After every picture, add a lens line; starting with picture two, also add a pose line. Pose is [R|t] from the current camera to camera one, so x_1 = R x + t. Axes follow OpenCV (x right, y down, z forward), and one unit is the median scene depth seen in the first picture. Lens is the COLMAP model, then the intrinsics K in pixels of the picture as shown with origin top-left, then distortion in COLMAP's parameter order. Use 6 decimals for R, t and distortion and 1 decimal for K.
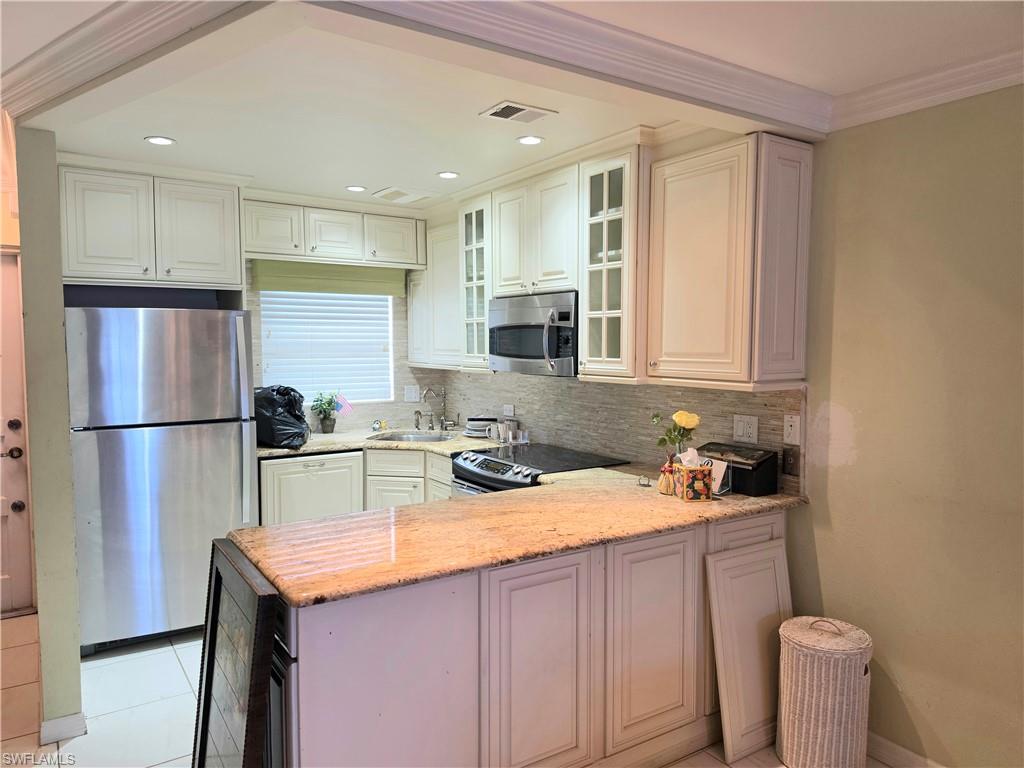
lens RADIAL K [[724.5, 0, 510.4], [0, 724.5, 400.9], [0, 0, 1]] dist [0.089301, 0.000241]
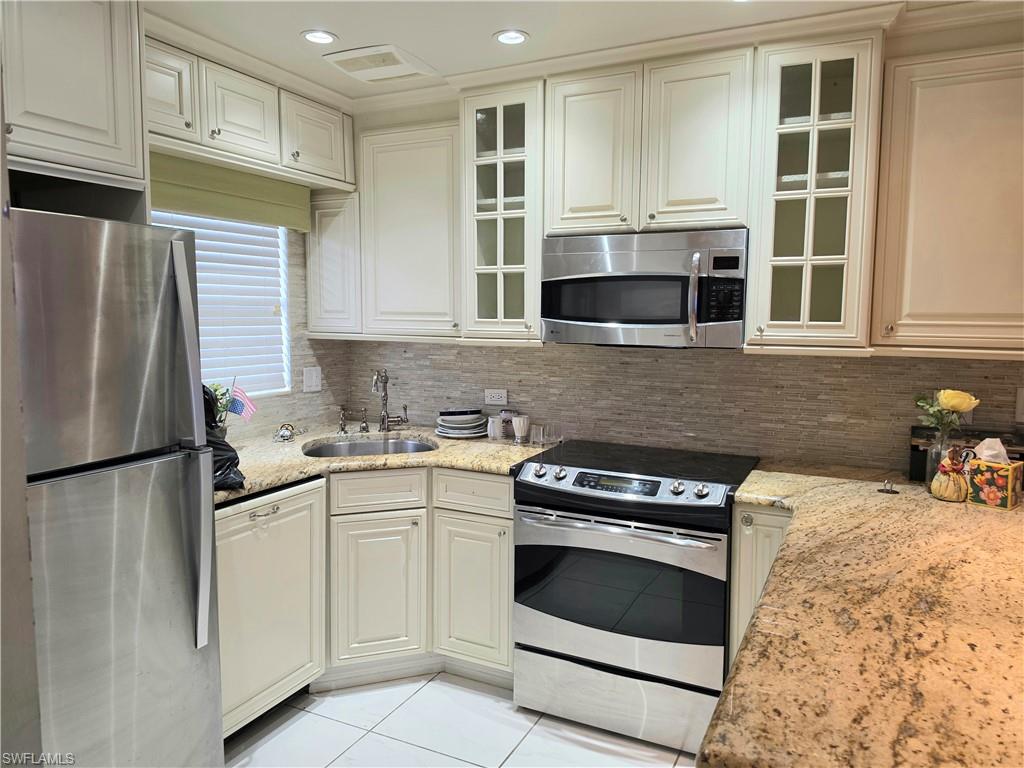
lens RADIAL K [[702.1, 0, 488.3], [0, 702.1, 384.4], [0, 0, 1]] dist [0.061990, -0.076240]
pose [[0.855477, -0.046533, 0.515746, -0.426605], [0.036199, 0.998892, 0.030081, -0.024152], [-0.516574, -0.007064, 0.856213, 0.464420]]
